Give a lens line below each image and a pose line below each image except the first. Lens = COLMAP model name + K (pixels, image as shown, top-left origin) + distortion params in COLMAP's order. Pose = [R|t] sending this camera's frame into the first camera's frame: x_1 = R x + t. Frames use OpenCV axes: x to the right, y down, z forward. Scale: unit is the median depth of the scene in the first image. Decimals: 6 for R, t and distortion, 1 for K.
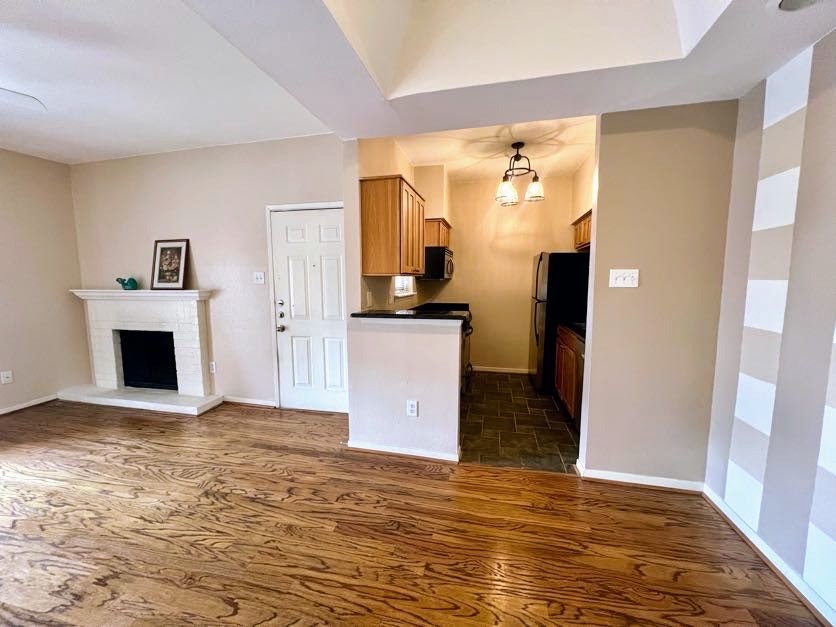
lens RADIAL K [[335.2, 0, 417.6], [0, 335.2, 311.7], [0, 0, 1]] dist [-0.002558, 0.000865]
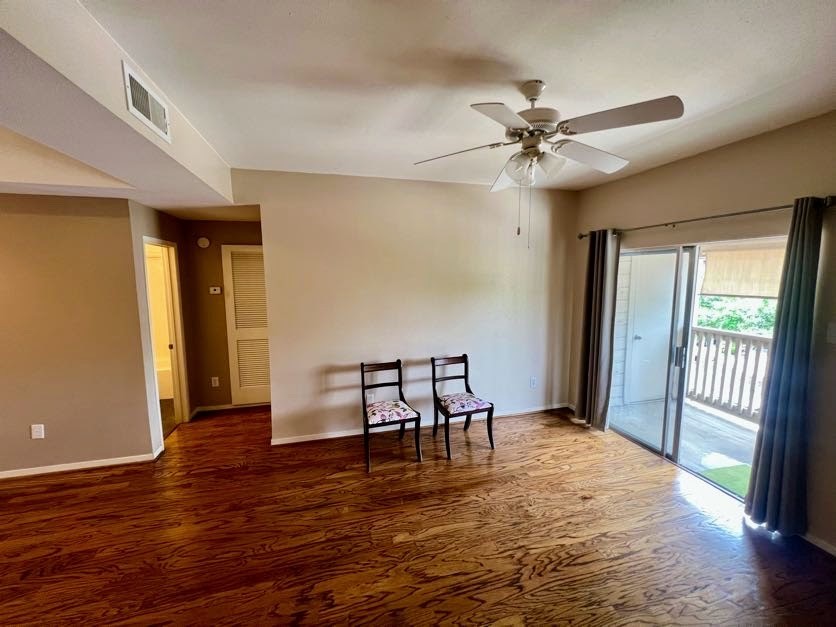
lens RADIAL K [[335.2, 0, 418.5], [0, 335.2, 313.5], [0, 0, 1]] dist [-0.002558, 0.000865]
pose [[-0.878633, 0.063787, -0.473218, -0.383504], [-0.041299, 0.977172, 0.208396, -0.196390], [0.475709, 0.202647, -0.855941, 0.897263]]
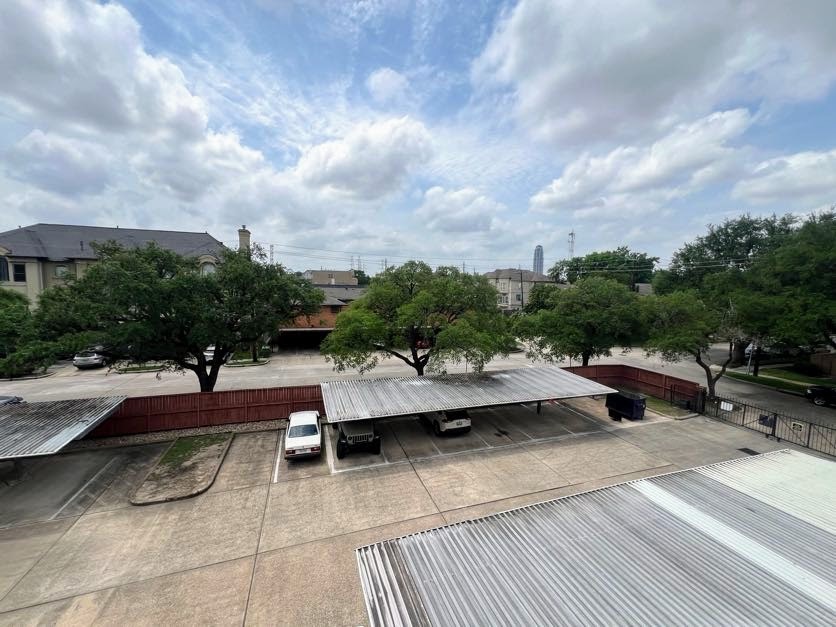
lens RADIAL K [[335.2, 0, 416.4], [0, 335.2, 312.0], [0, 0, 1]] dist [-0.002558, 0.000865]
pose [[0.527870, 0.081578, -0.845399, -1.990043], [-0.105414, 0.993973, 0.030094, -0.013138], [0.842758, 0.073231, 0.533288, 0.553975]]
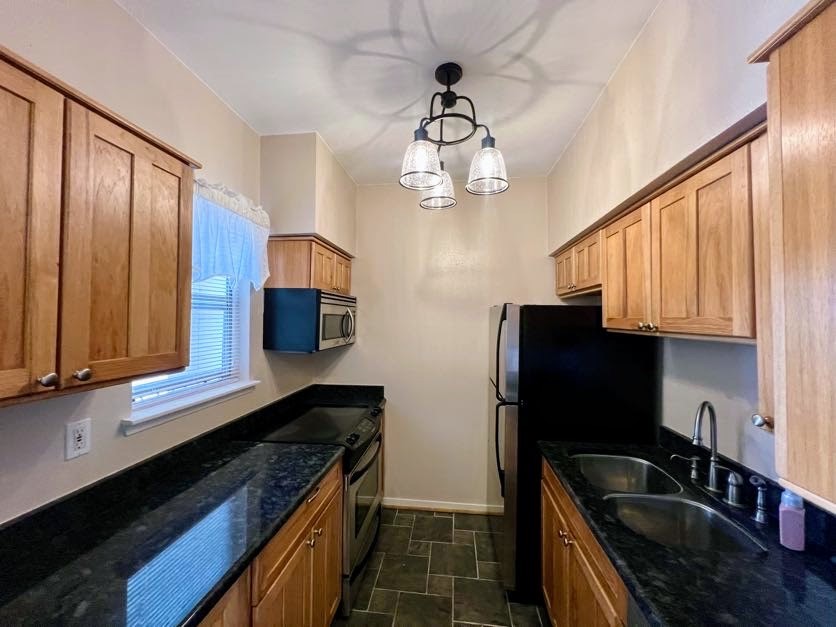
lens RADIAL K [[335.2, 0, 417.0], [0, 335.2, 311.8], [0, 0, 1]] dist [-0.002558, 0.000865]
pose [[0.993491, 0.008041, 0.113631, 0.208906], [0.005683, 0.992765, -0.119936, -0.120163], [-0.113773, 0.119801, 0.986257, 0.597288]]
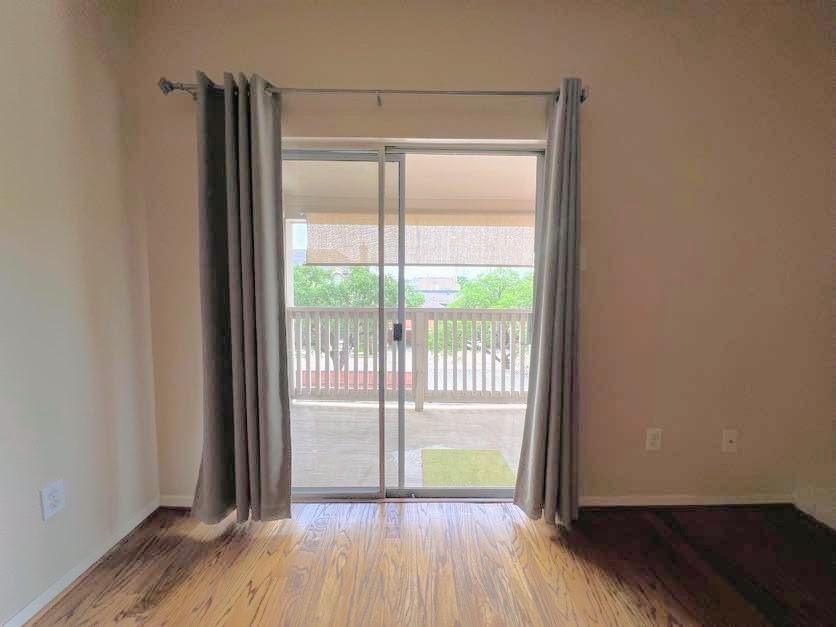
lens RADIAL K [[335.5, 0, 416.0], [0, 335.5, 308.9], [0, 0, 1]] dist [-0.001082, -0.000117]
pose [[0.243327, 0.062412, -0.967934, -0.869338], [-0.106077, 0.993654, 0.037404, 0.019844], [0.964126, 0.093575, 0.248404, 0.375019]]
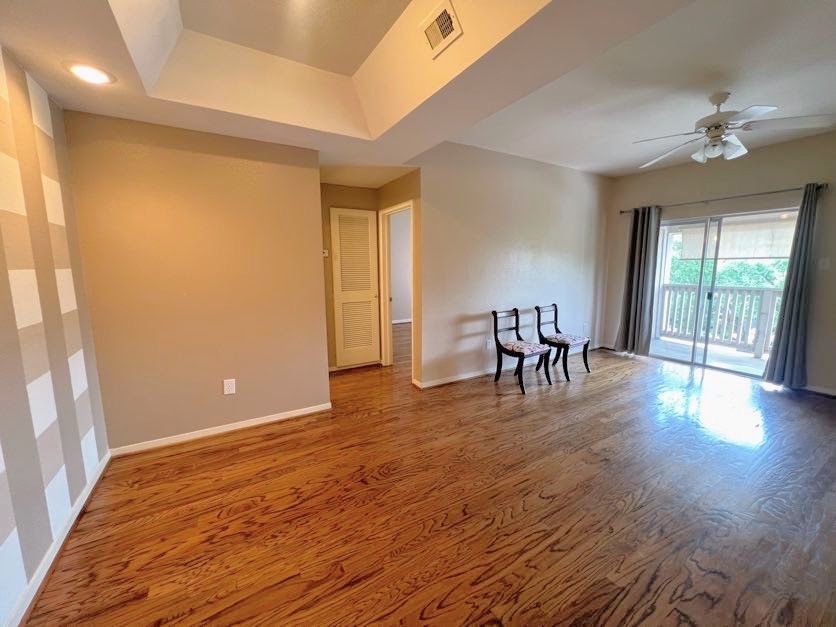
lens RADIAL K [[335.2, 0, 417.8], [0, 335.2, 314.1], [0, 0, 1]] dist [-0.002558, 0.000865]
pose [[-0.715531, 0.109229, -0.689988, 0.313067], [-0.061660, 0.973971, 0.218127, -0.064395], [0.695854, 0.198621, -0.690172, 0.616760]]
